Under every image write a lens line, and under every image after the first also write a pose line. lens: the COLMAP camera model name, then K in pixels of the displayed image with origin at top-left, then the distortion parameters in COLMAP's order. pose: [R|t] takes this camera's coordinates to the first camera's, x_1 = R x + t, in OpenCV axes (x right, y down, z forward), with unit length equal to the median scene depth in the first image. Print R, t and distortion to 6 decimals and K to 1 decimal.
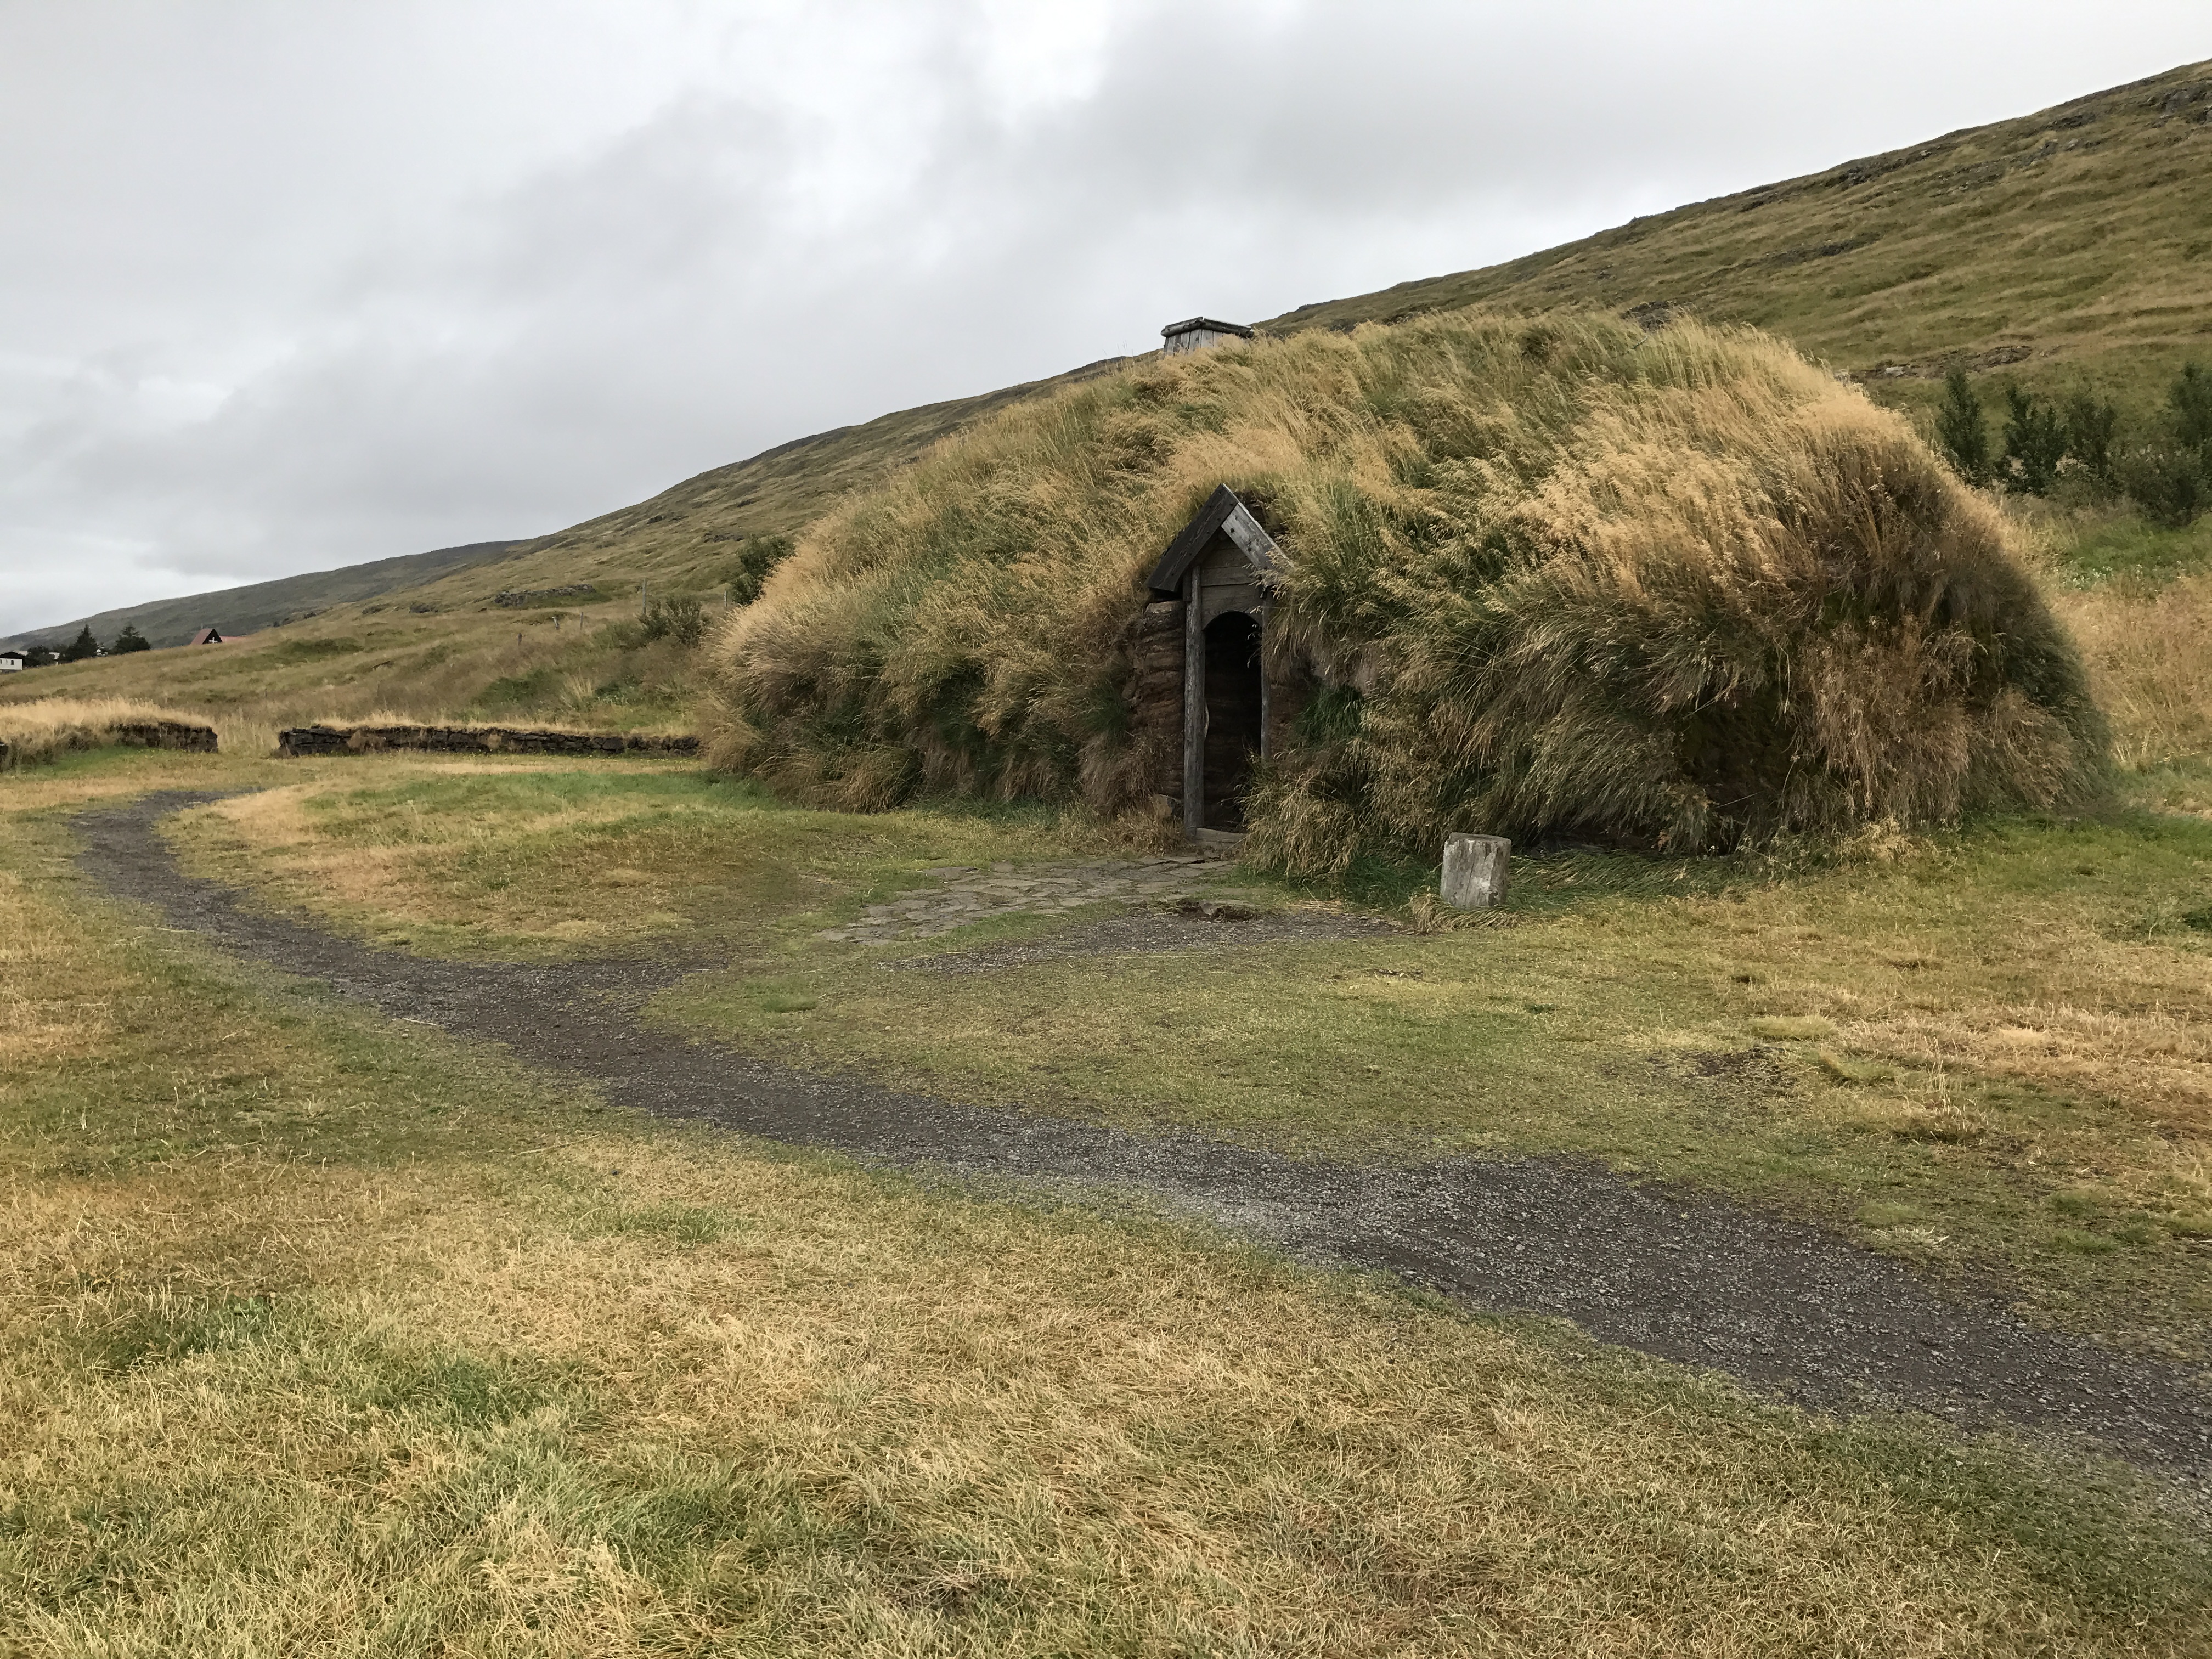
lens RADIAL K [[1787.6, 0, 1119.1], [0, 1787.6, 806.2], [0, 0, 1]] dist [0.043284, -0.049826]
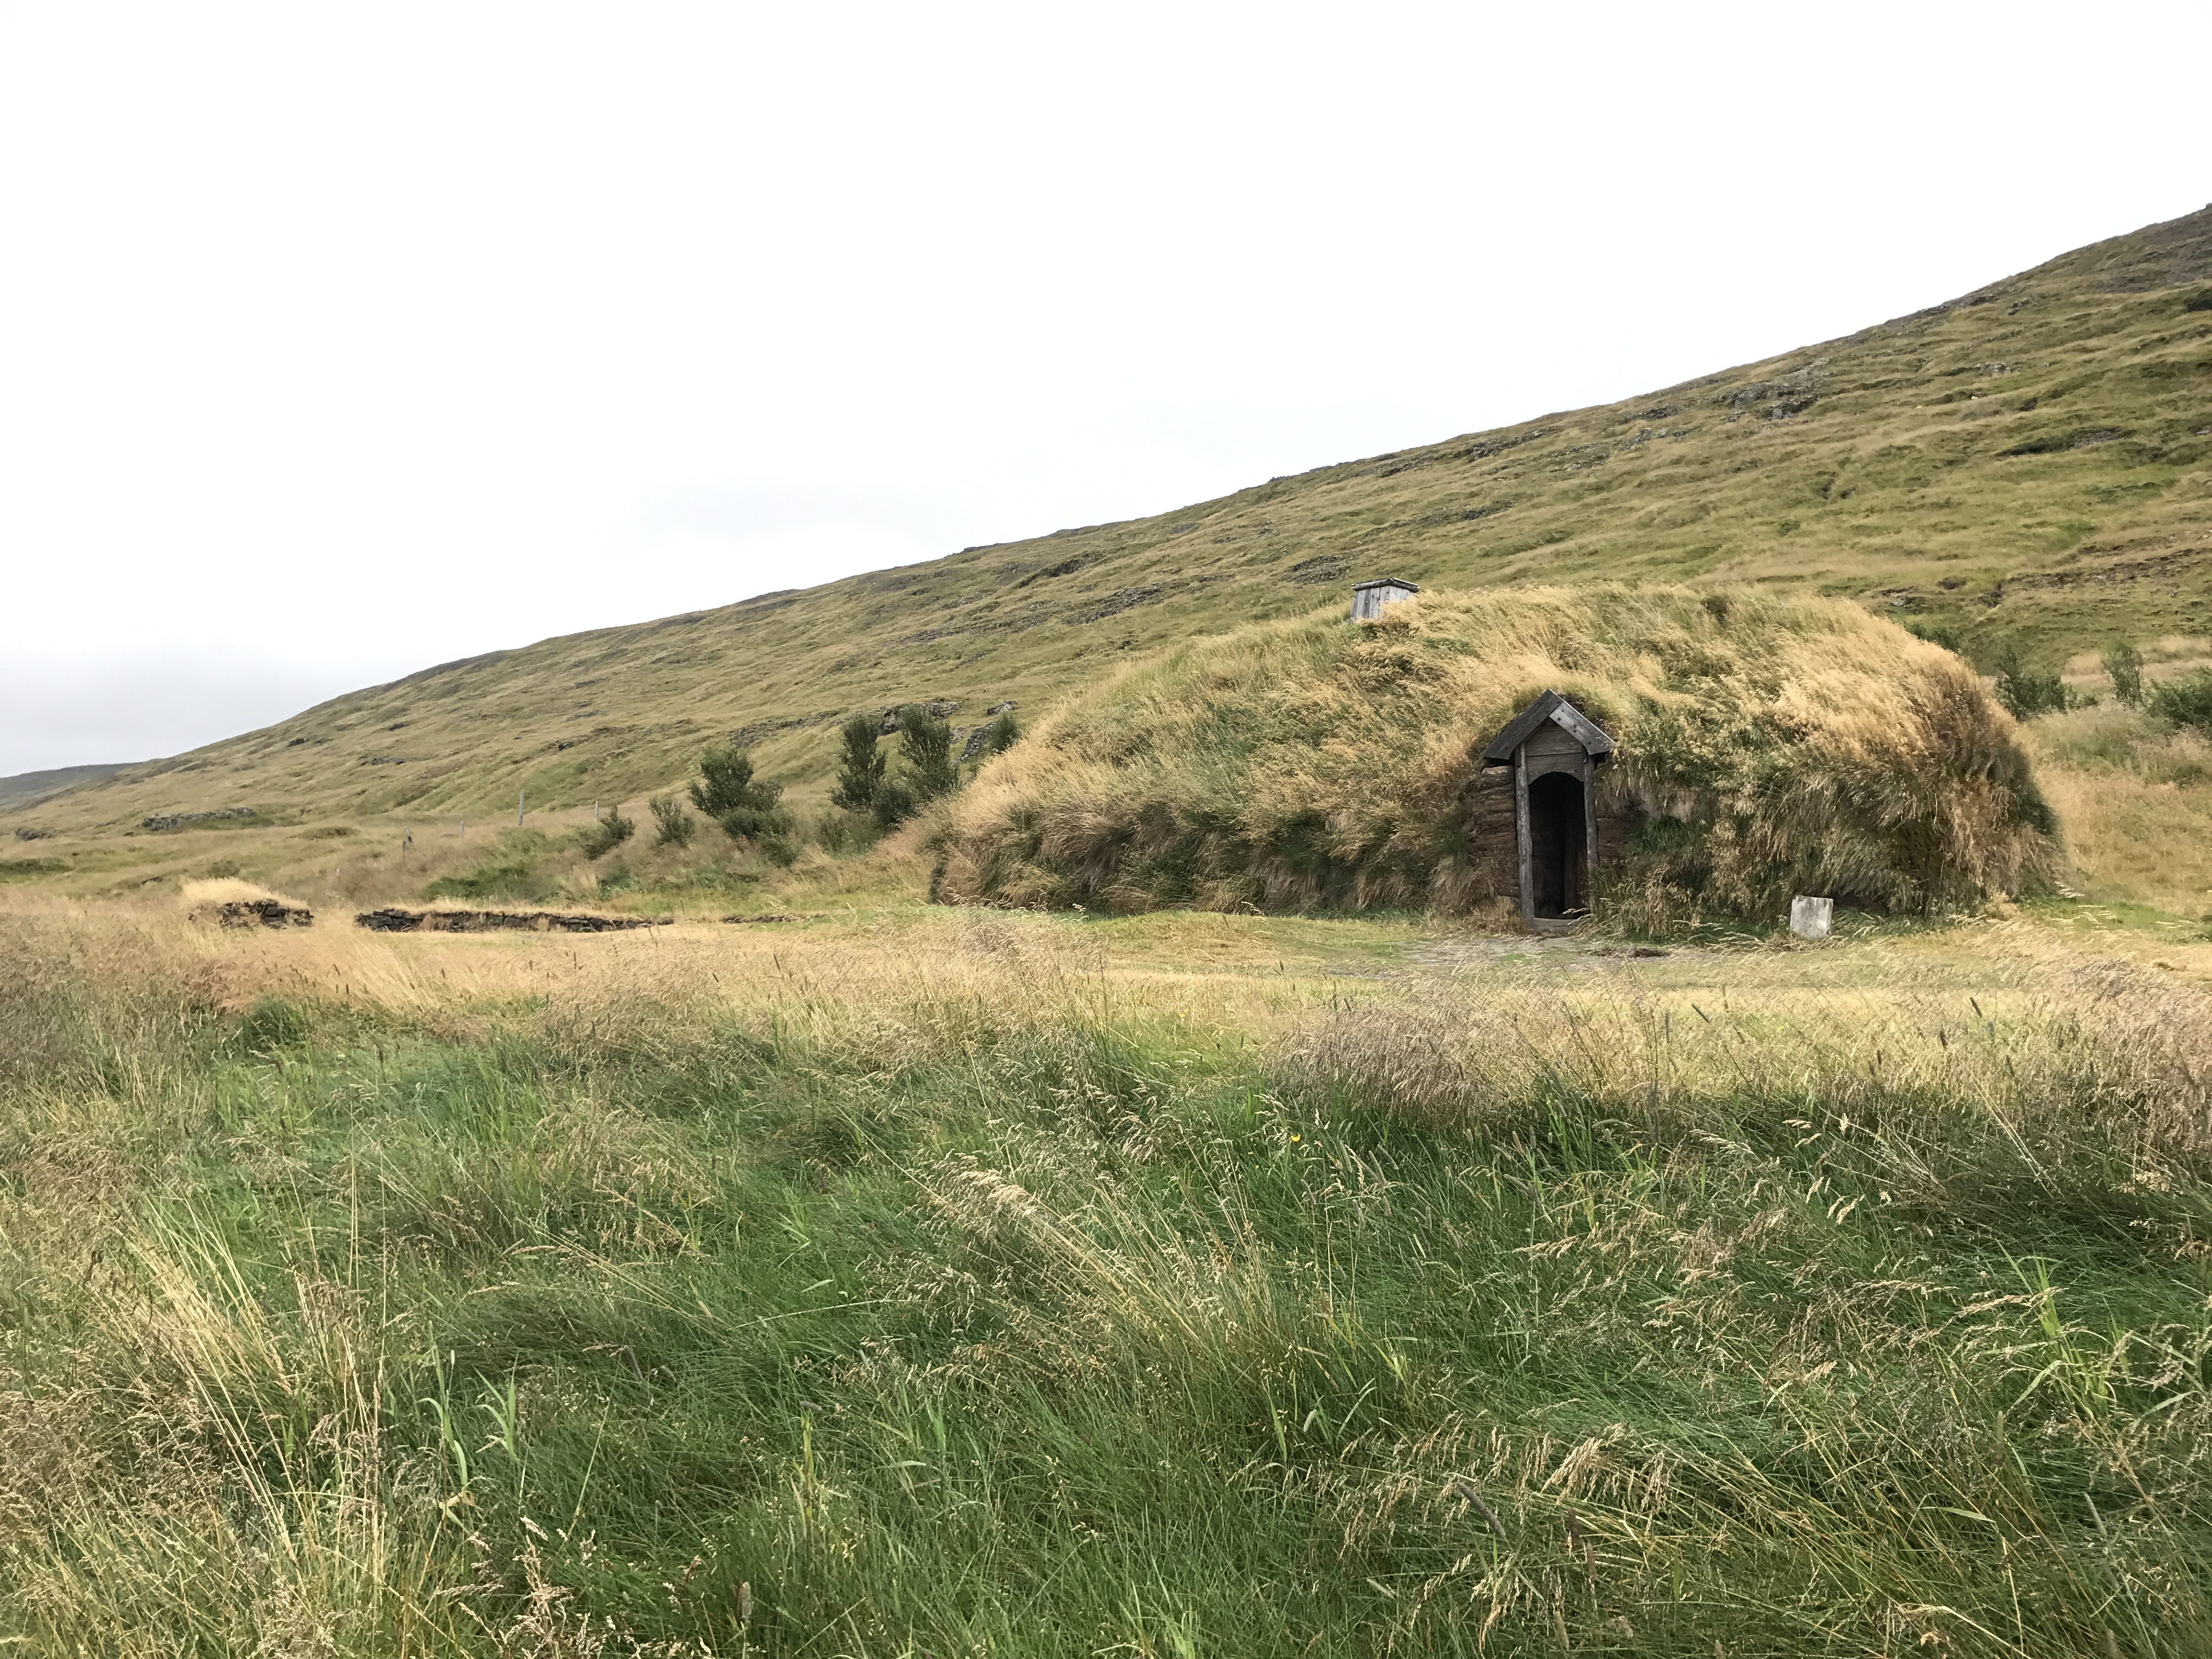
lens RADIAL K [[1787.6, 0, 1105.7], [0, 1787.6, 811.1], [0, 0, 1]] dist [0.043284, -0.049826]
pose [[0.982842, 0.003247, 0.184419, -0.462380], [0.019646, 0.992315, -0.122169, 0.079306], [-0.183398, 0.123696, 0.975225, -0.315239]]
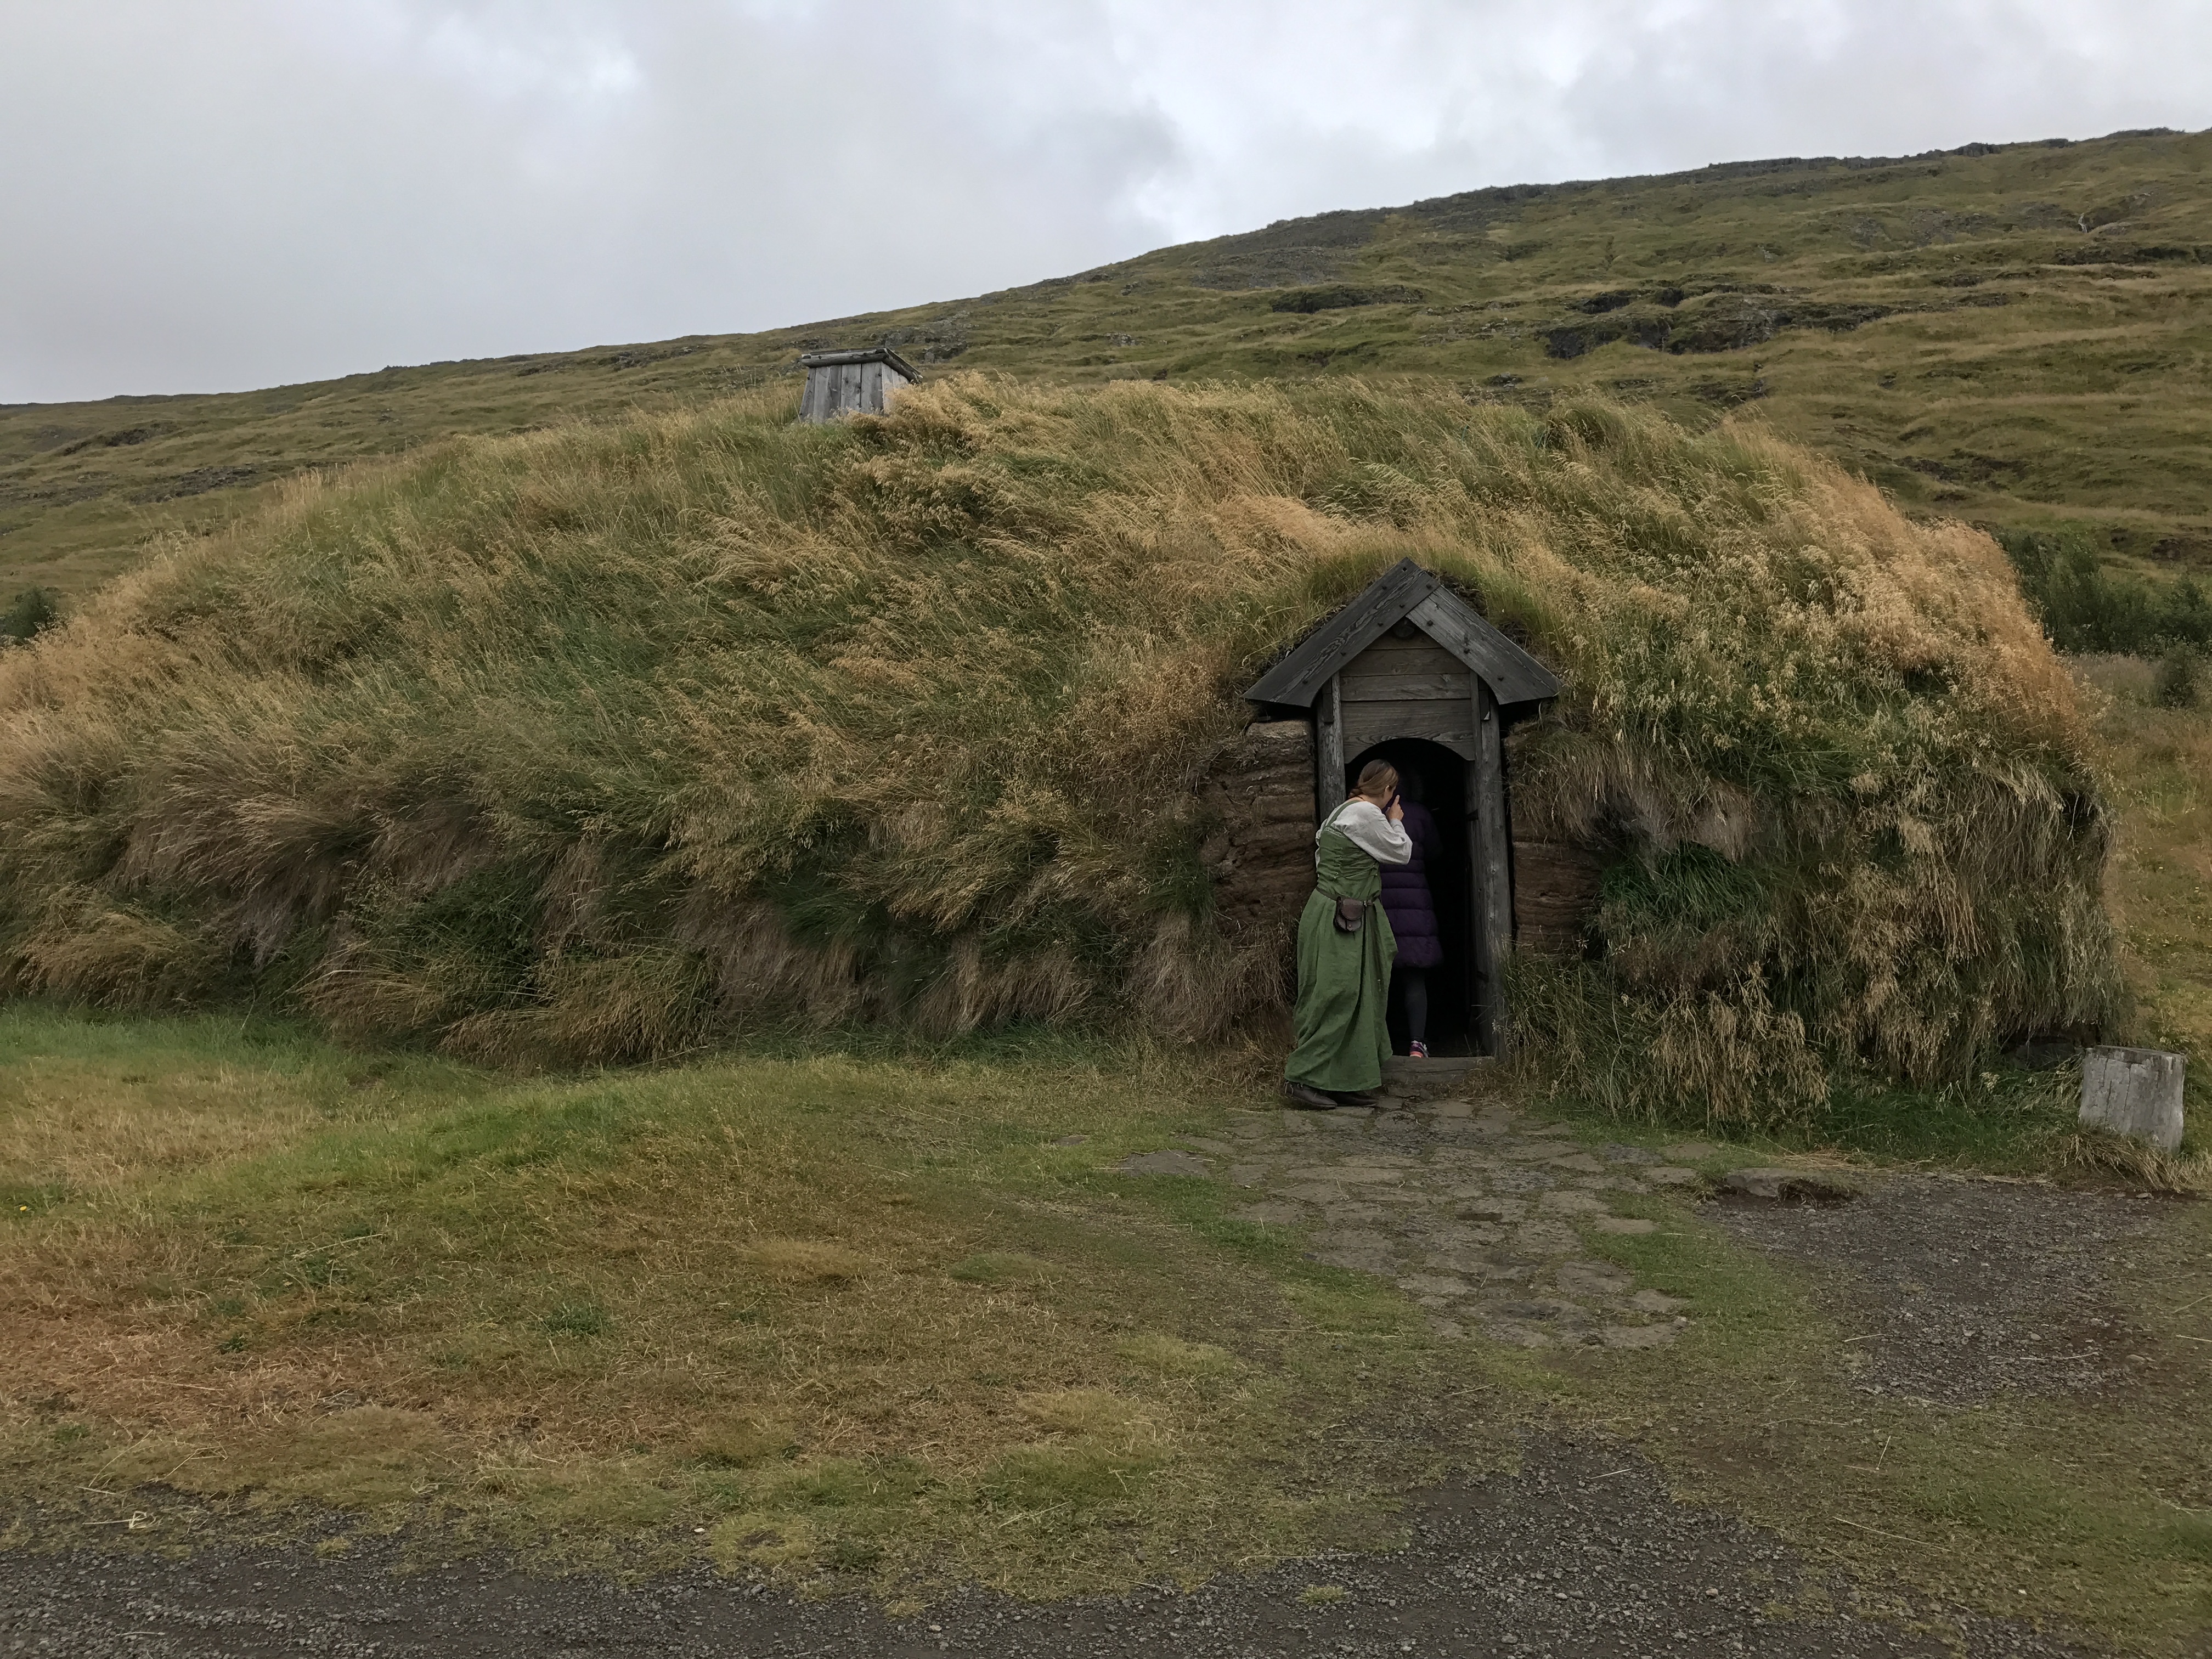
lens RADIAL K [[1787.6, 0, 1082.7], [0, 1787.6, 808.2], [0, 0, 1]] dist [0.043284, -0.049826]
pose [[0.794162, 0.006370, 0.607673, -0.364397], [0.044660, 0.996629, -0.068814, -0.030835], [-0.606063, 0.081788, 0.791200, 0.413500]]
